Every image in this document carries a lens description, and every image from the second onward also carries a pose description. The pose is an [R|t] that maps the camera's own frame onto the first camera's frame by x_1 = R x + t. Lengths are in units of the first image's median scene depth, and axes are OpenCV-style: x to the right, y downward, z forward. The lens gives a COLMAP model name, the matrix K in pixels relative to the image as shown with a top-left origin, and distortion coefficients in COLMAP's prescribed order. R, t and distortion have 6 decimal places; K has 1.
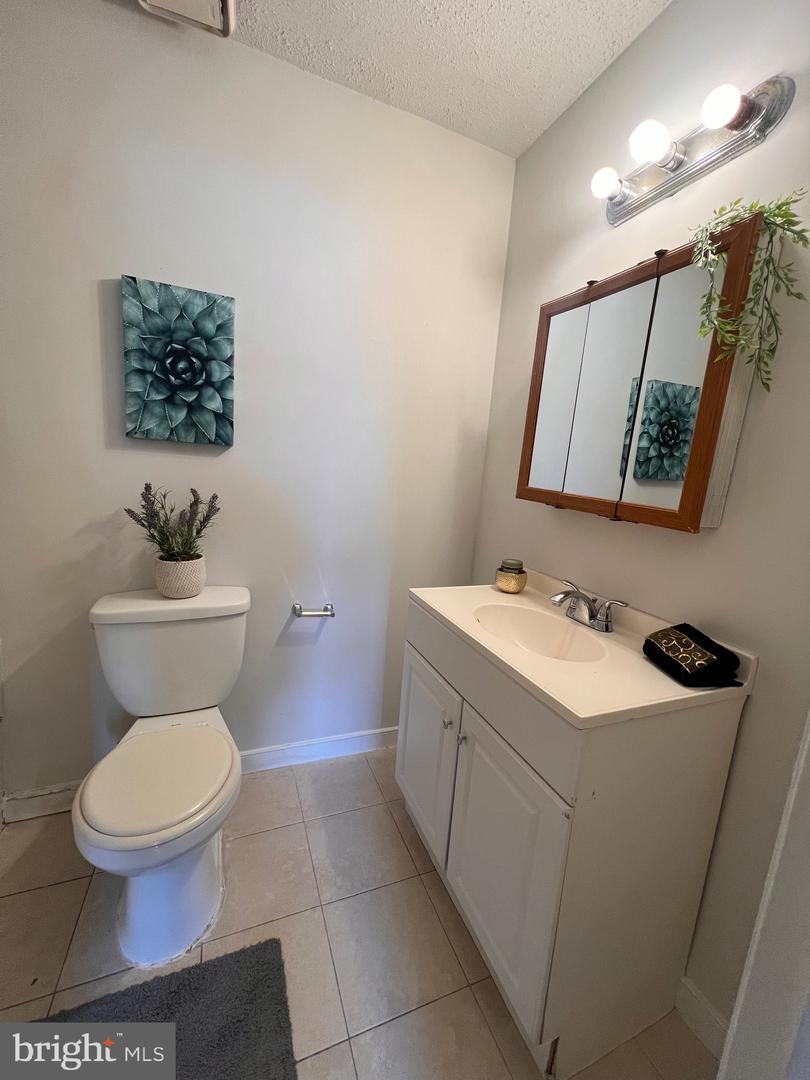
lens RADIAL K [[431.3, 0, 402.3], [0, 431.3, 540.7], [0, 0, 1]] dist [-0.004162, 0.000005]
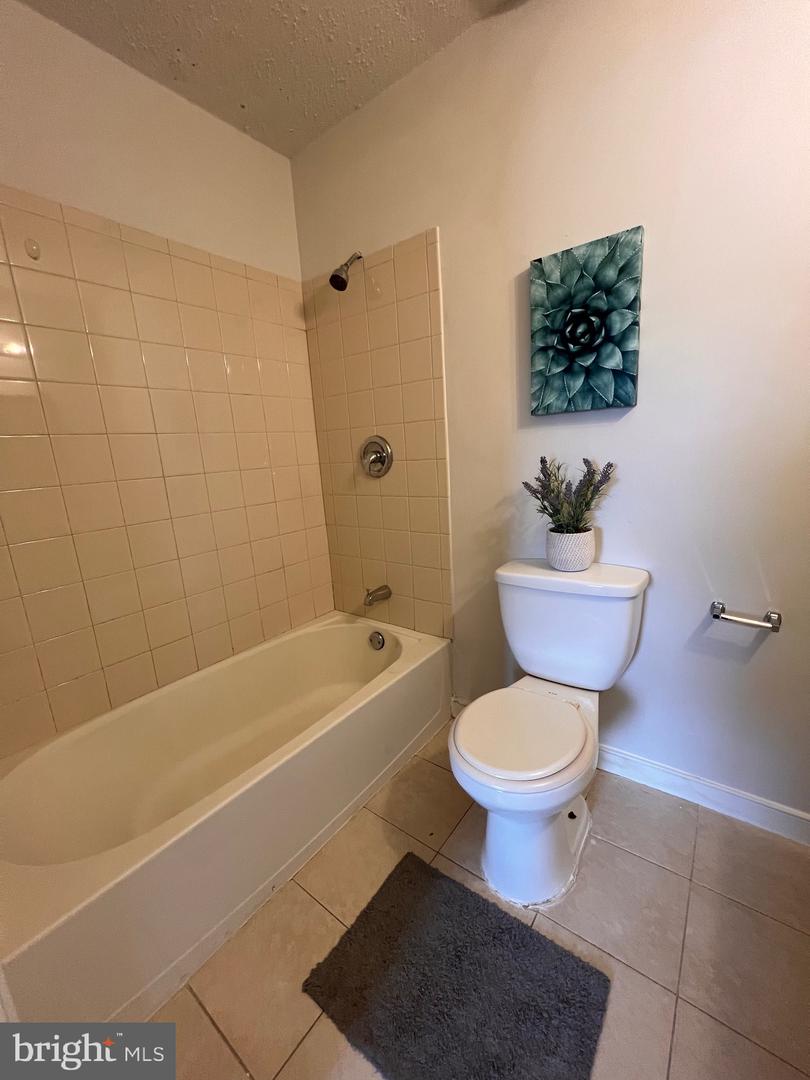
lens RADIAL K [[431.3, 0, 403.2], [0, 431.3, 539.7], [0, 0, 1]] dist [-0.004162, 0.000005]
pose [[0.494168, 0.072915, -0.866304, 0.155185], [-0.037040, 0.997338, 0.062815, 0.013141], [0.868577, 0.001047, 0.495553, 0.183609]]
